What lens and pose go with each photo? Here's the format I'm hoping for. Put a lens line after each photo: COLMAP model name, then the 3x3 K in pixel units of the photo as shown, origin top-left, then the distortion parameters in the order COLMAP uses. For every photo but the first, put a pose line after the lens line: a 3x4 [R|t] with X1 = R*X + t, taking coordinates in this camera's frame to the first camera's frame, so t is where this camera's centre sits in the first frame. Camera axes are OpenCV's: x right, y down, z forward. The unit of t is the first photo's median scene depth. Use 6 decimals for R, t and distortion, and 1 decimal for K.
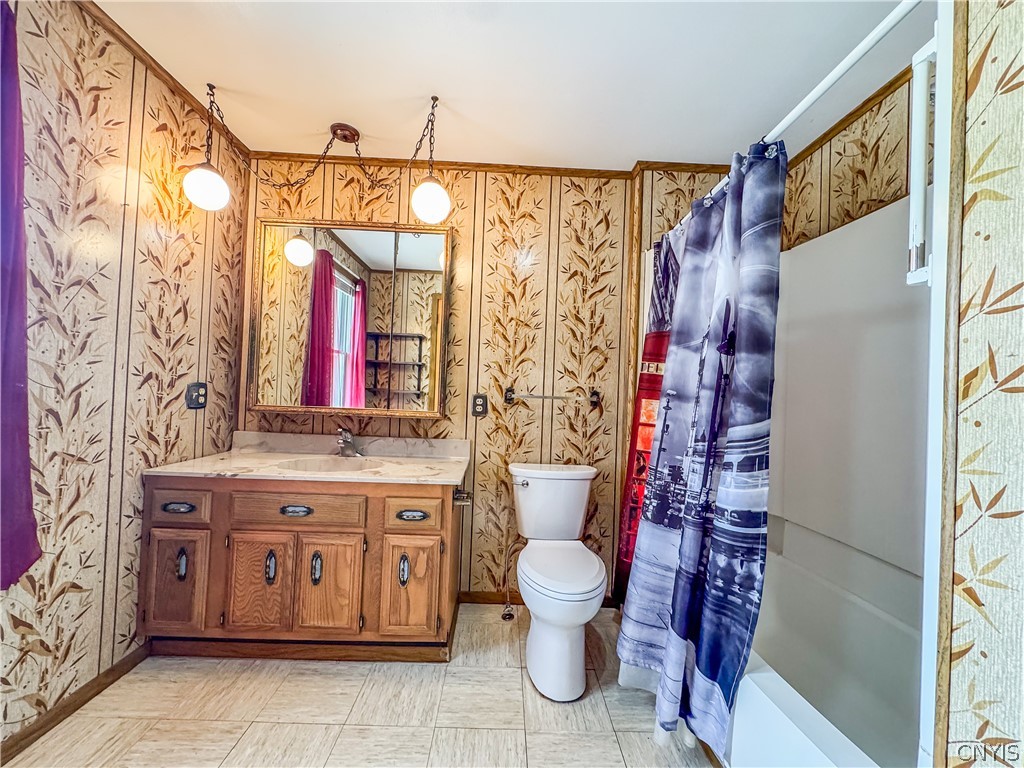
lens RADIAL K [[409.3, 0, 510.3], [0, 409.3, 383.8], [0, 0, 1]] dist [-0.002957, 0.000611]
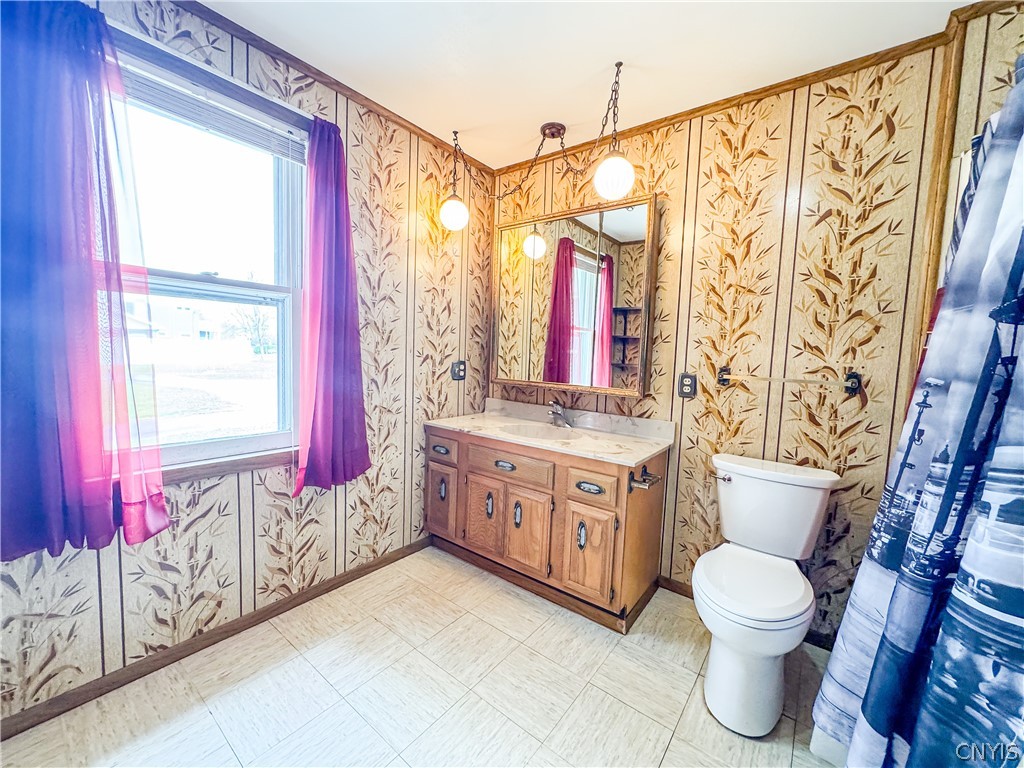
lens RADIAL K [[409.3, 0, 510.3], [0, 409.3, 383.8], [0, 0, 1]] dist [-0.002957, 0.000611]
pose [[0.775550, 0.039731, -0.630035, 0.255607], [0.005083, 0.997592, 0.069167, -0.022218], [0.631266, -0.056845, 0.773481, 0.061281]]
